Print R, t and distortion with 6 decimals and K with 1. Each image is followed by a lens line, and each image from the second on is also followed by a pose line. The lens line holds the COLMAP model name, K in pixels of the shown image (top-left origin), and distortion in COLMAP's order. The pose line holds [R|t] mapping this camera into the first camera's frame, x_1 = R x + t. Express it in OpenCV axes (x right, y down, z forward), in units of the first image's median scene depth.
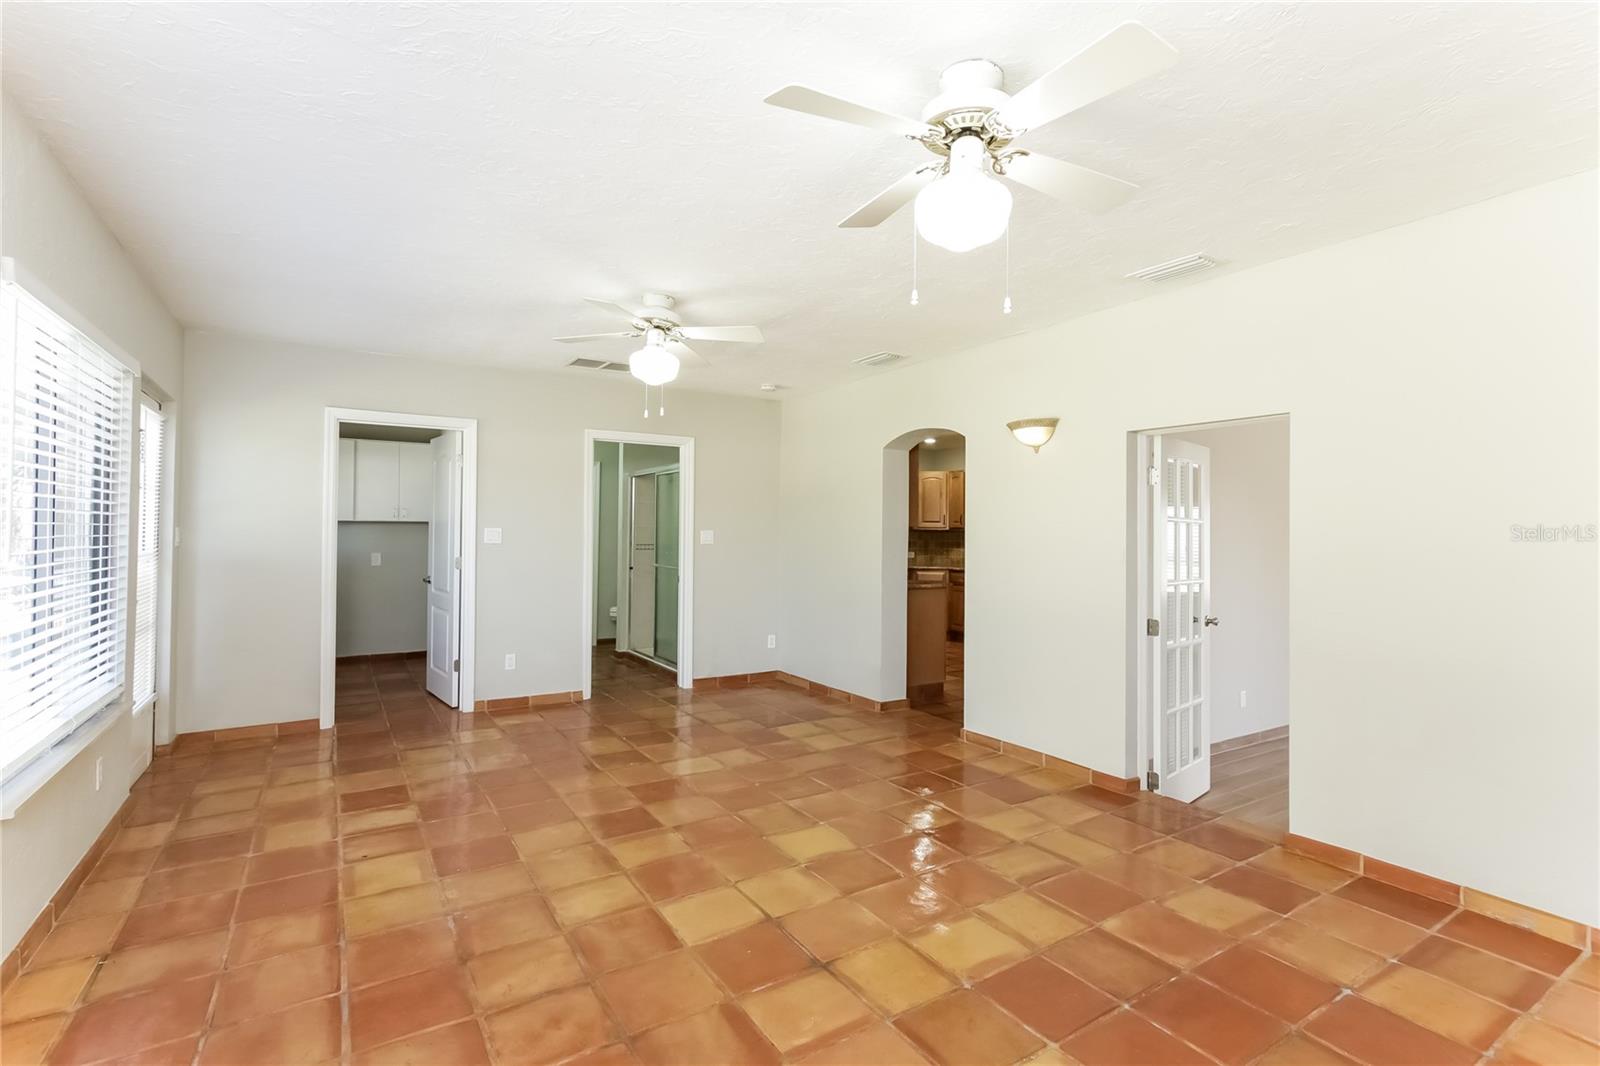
lens RADIAL K [[745.4, 0, 801.7], [0, 745.4, 529.5], [0, 0, 1]] dist [0.002862, 0.000802]
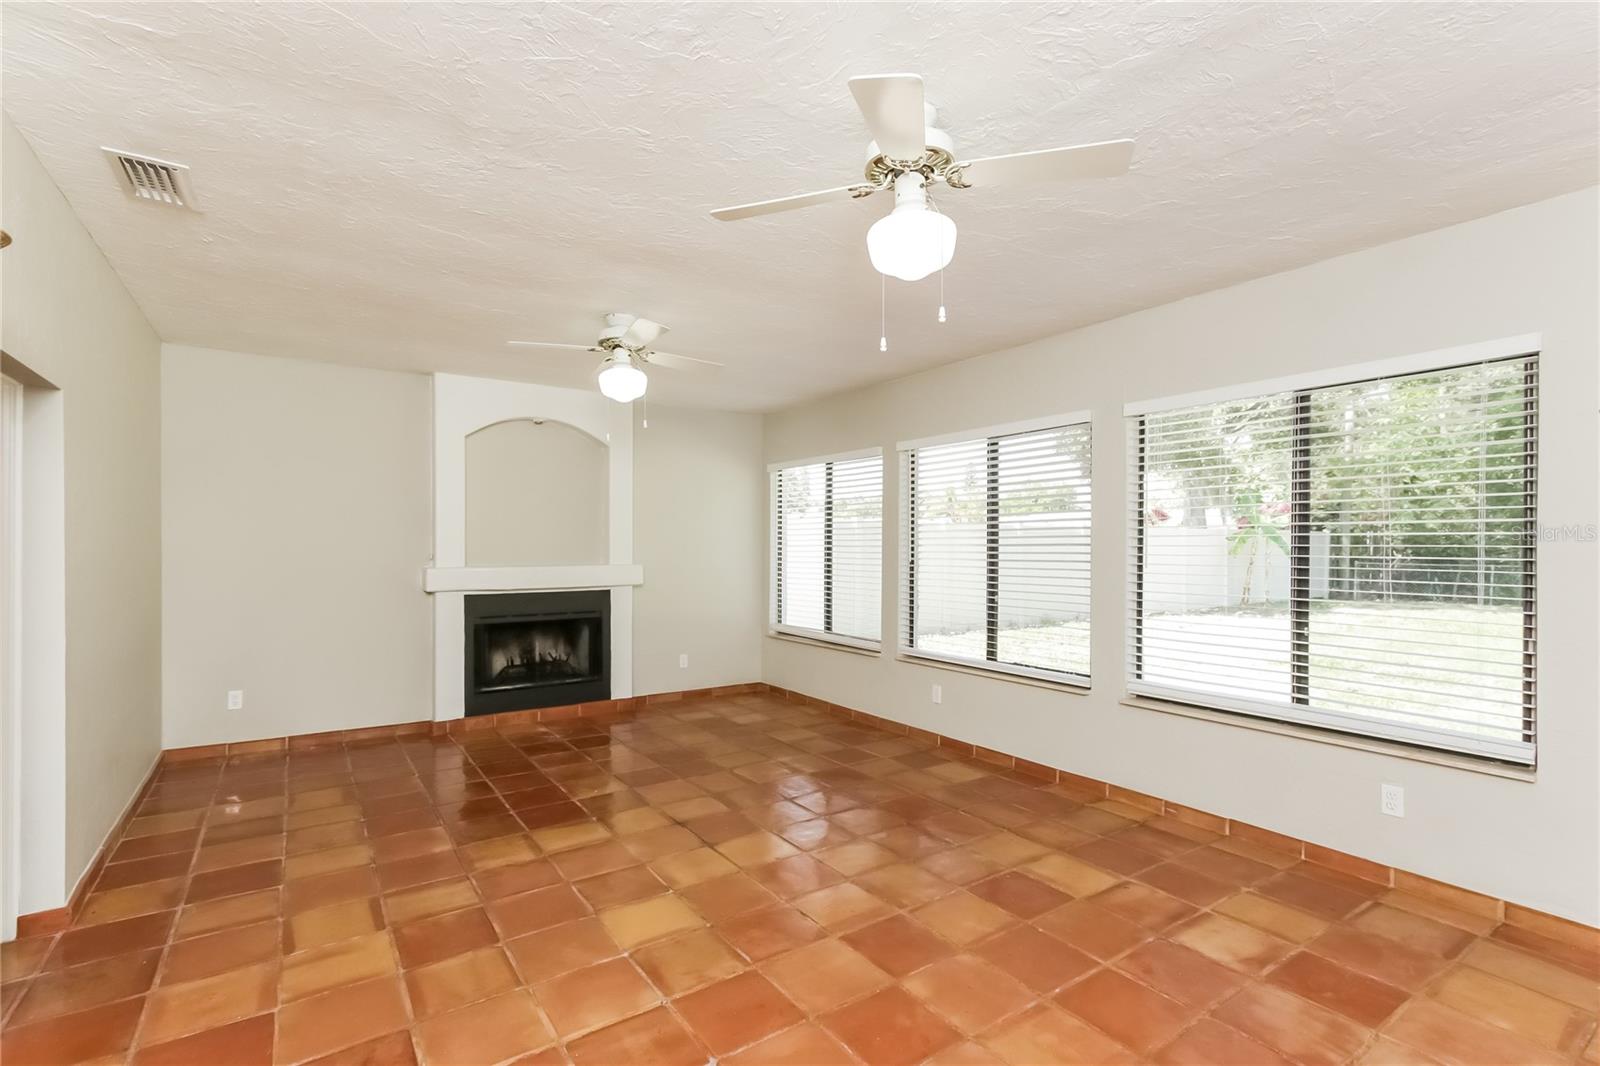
lens RADIAL K [[745.4, 0, 801.8], [0, 745.4, 541.2], [0, 0, 1]] dist [0.002862, 0.000802]
pose [[-0.999267, -0.013473, -0.035820, -0.127361], [-0.013103, 0.999858, -0.010564, 0.004925], [0.035957, -0.010087, -0.999302, 1.982782]]
